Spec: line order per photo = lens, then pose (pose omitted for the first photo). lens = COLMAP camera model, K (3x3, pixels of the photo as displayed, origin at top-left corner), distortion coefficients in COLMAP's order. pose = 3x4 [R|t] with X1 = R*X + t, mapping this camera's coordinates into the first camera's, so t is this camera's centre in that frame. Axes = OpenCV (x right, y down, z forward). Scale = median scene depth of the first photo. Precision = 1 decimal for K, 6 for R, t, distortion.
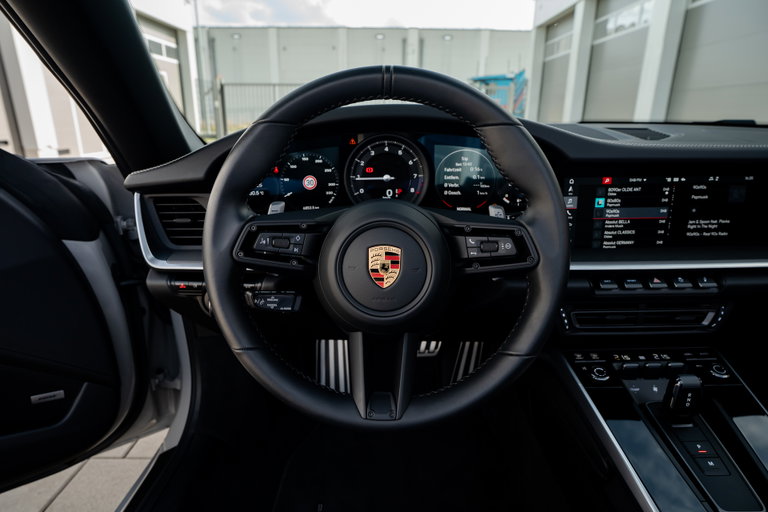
lens RADIAL K [[440.7, 0, 381.1], [0, 440.7, 255.5], [0, 0, 1]] dist [-0.048037, 0.021352]
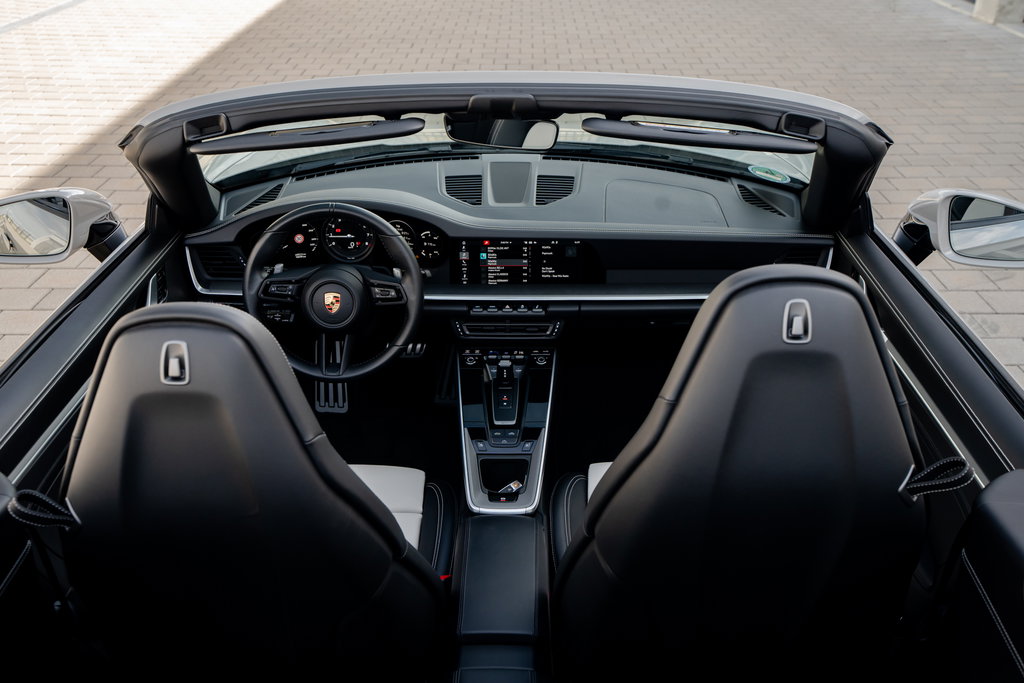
lens RADIAL K [[980.0, 0, 495.8], [0, 980.0, 332.5], [0, 0, 1]] dist [0.079232, 0.000000]
pose [[0.999901, 0.013676, -0.003219, 0.562723], [-0.012985, 0.987041, 0.159941, -0.415722], [0.005365, -0.159883, 0.987121, -2.544023]]
